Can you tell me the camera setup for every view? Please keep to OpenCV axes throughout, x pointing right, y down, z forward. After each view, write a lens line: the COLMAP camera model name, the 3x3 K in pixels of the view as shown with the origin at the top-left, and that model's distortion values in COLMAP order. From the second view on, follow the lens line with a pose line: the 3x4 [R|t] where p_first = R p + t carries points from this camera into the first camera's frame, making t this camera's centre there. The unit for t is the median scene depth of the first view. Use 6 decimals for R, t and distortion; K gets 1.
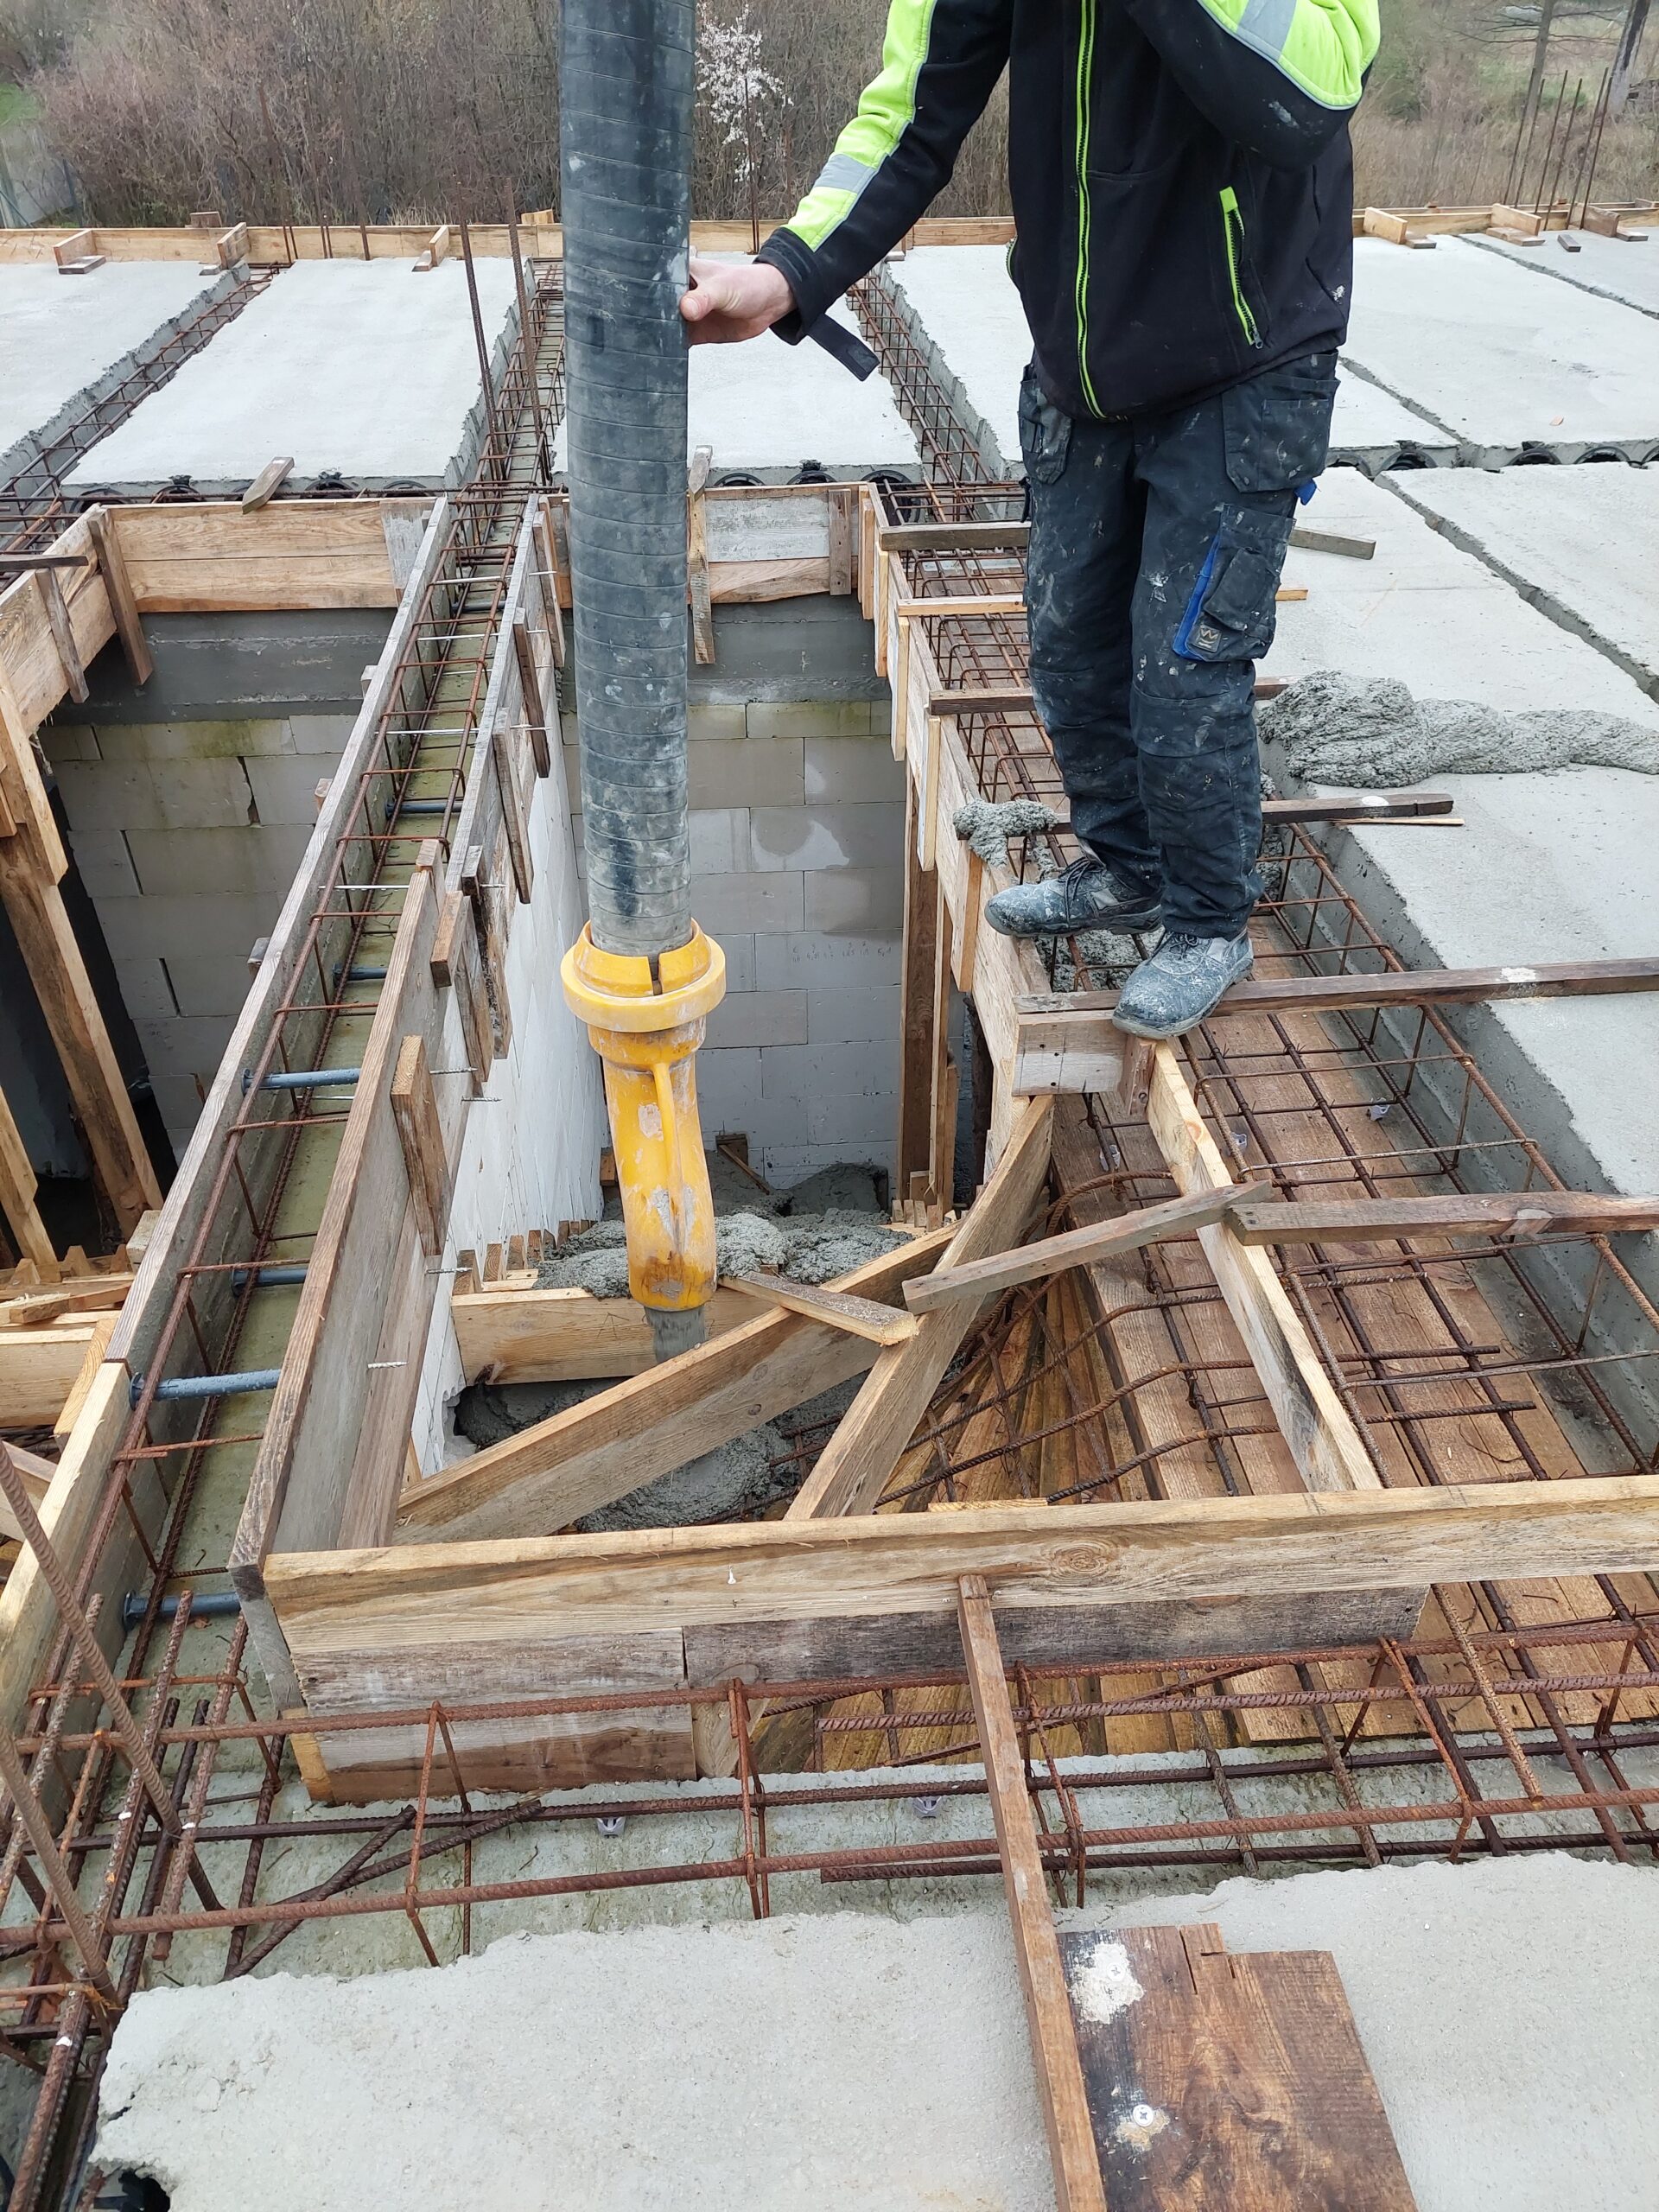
lens RADIAL K [[1550.7, 0, 829.5], [0, 1550.7, 1106.0], [0, 0, 1]] dist [0.074240, -0.098474]
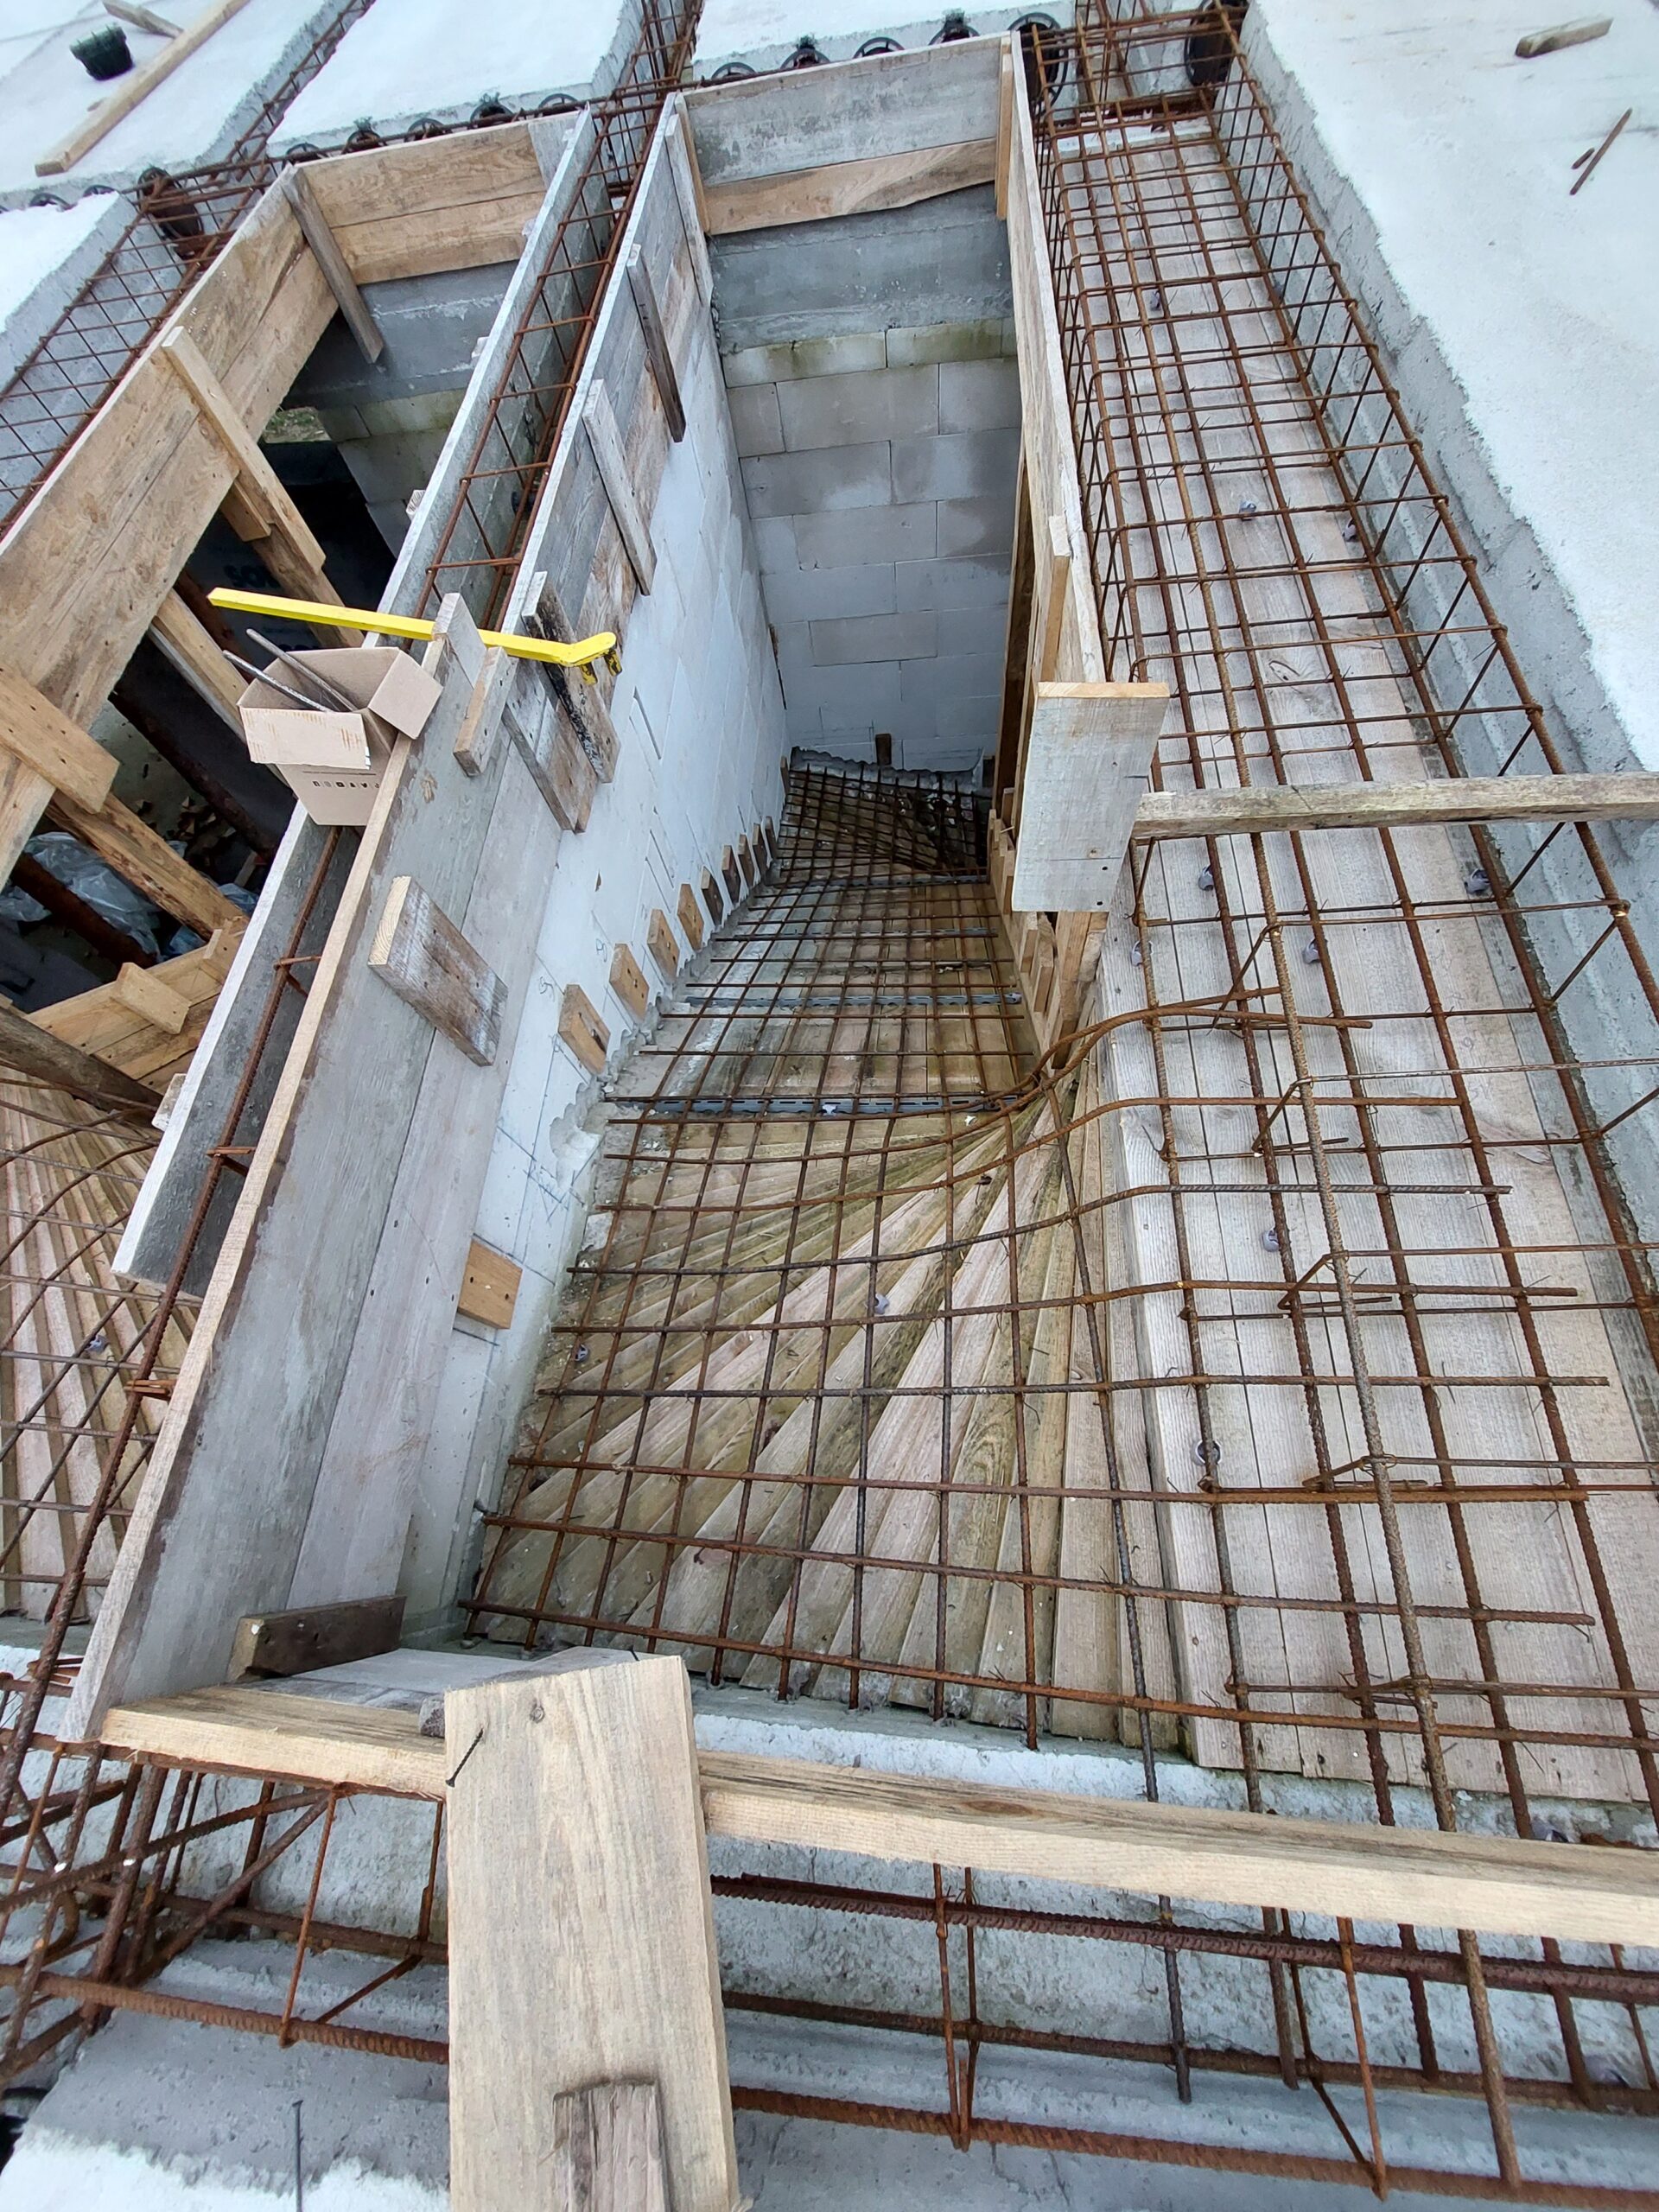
lens RADIAL K [[881.9, 0, 829.5], [0, 881.9, 1106.0], [0, 0, 1]] dist [0.000455, -0.000008]
pose [[0.986787, 0.041613, -0.156587, 0.032598], [0.035723, 0.886792, 0.460787, -0.062316], [0.158034, -0.460292, 0.873588, 0.199718]]
